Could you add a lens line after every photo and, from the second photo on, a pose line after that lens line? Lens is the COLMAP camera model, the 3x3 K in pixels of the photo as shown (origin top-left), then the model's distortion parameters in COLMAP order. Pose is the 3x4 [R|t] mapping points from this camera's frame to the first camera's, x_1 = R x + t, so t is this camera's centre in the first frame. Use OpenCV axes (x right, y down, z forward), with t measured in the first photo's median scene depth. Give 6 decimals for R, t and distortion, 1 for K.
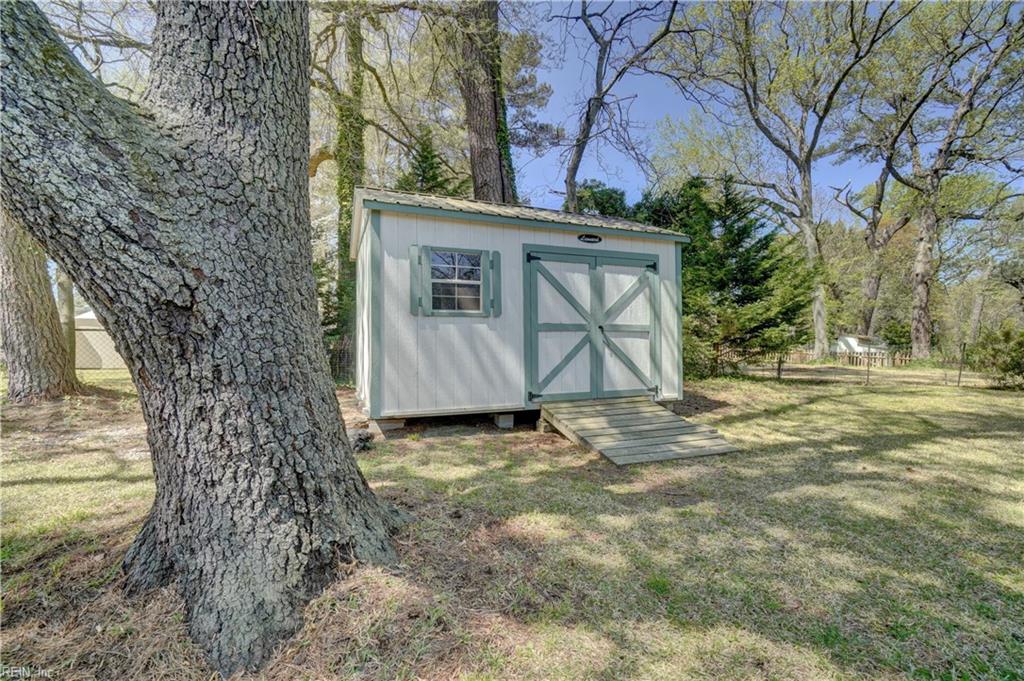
lens RADIAL K [[440.0, 0, 502.6], [0, 440.0, 340.3], [0, 0, 1]] dist [0.000032, 0.000554]
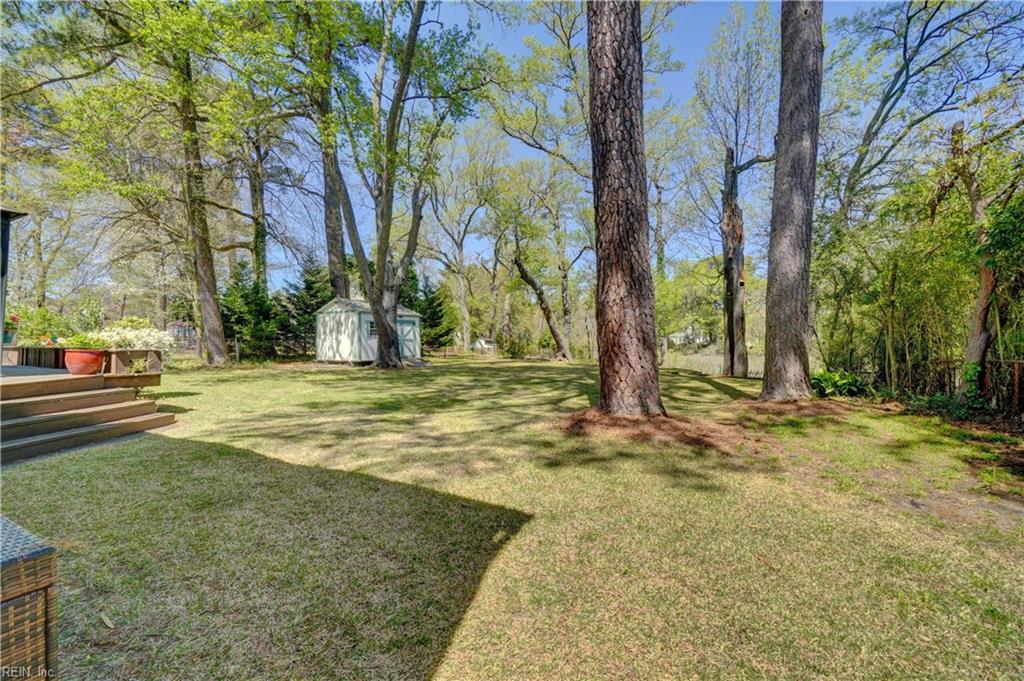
lens RADIAL K [[440.0, 0, 502.6], [0, 440.0, 340.3], [0, 0, 1]] dist [0.000032, 0.000554]
pose [[0.781675, 0.002833, 0.623679, -0.716830], [-0.003488, 0.999994, -0.000170, -0.011372], [-0.623676, -0.002042, 0.781680, -1.231558]]
